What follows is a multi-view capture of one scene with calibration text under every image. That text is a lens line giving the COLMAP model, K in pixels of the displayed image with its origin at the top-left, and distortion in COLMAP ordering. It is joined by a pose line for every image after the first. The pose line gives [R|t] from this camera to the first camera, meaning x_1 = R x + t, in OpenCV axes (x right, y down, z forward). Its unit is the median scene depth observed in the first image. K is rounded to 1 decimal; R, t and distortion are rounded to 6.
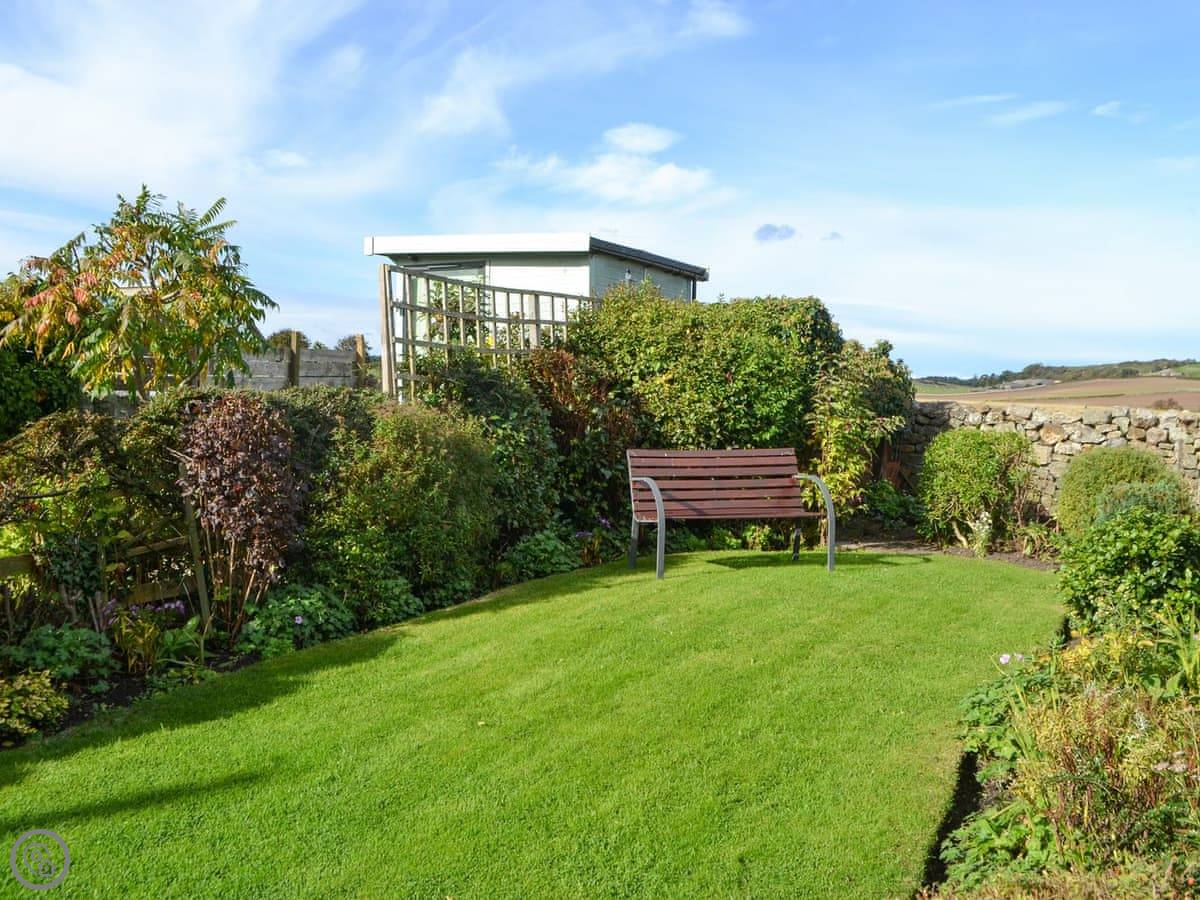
lens RADIAL K [[1145.5, 0, 597.1], [0, 1145.5, 418.5], [0, 0, 1]] dist [-0.086718, 0.011481]
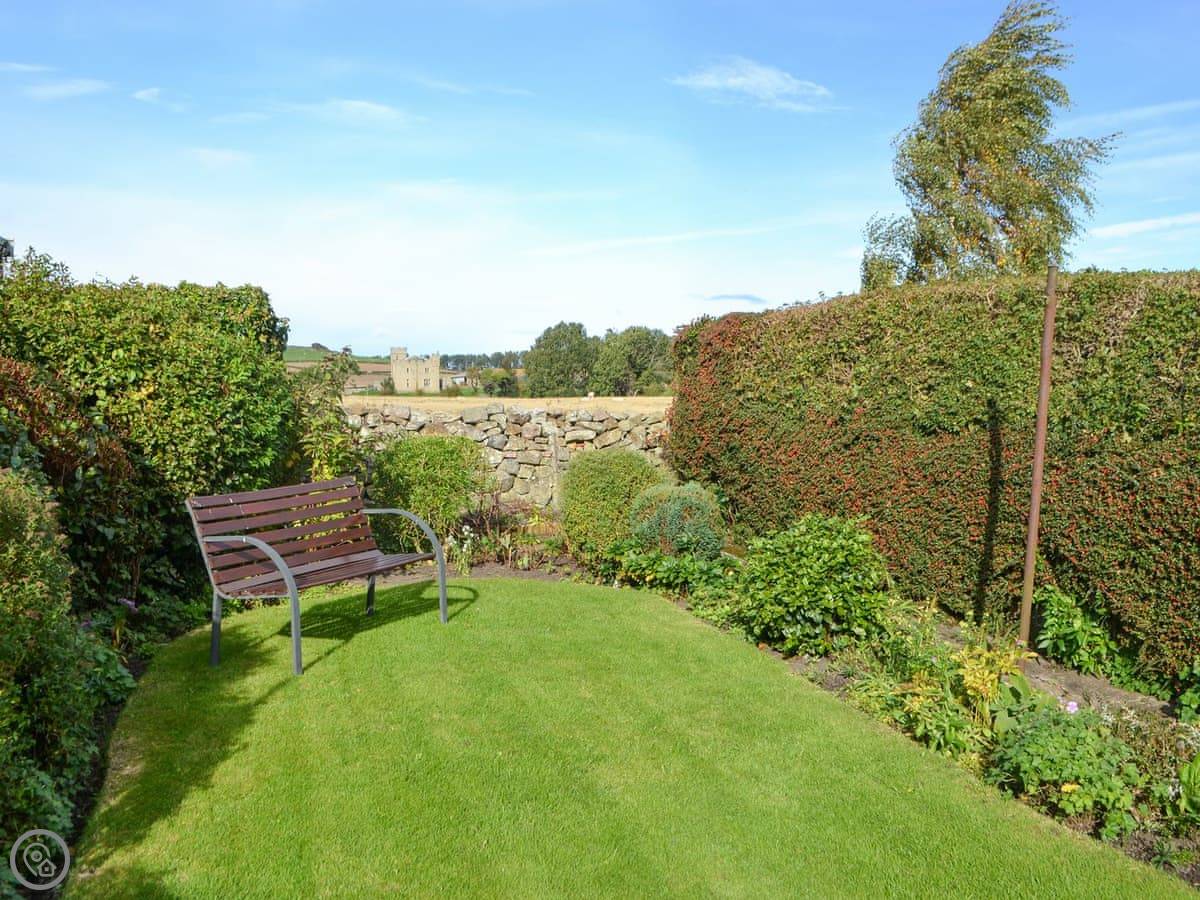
lens RADIAL K [[1145.5, 0, 597.1], [0, 1145.5, 418.5], [0, 0, 1]] dist [-0.086718, 0.011481]
pose [[0.692758, -0.043903, 0.719832, -0.206611], [0.033015, 0.999029, 0.029158, -0.023753], [-0.720414, 0.003566, 0.693535, 0.229856]]
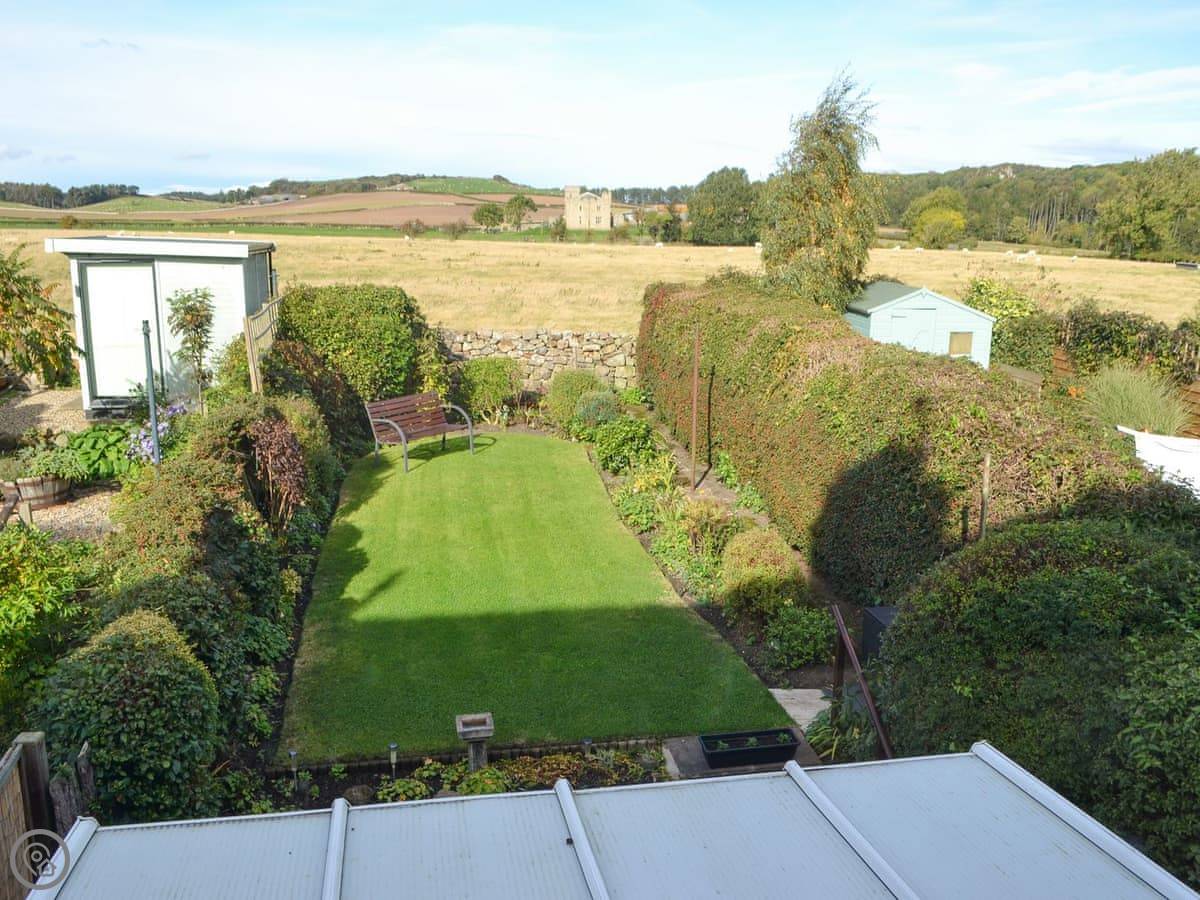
lens RADIAL K [[1145.5, 0, 597.1], [0, 1145.5, 418.5], [0, 0, 1]] dist [-0.086718, 0.011481]
pose [[0.798469, -0.122552, 0.589430, -0.518757], [0.023156, 0.984589, 0.173344, -0.176696], [-0.601590, -0.124761, 0.789002, -0.451631]]
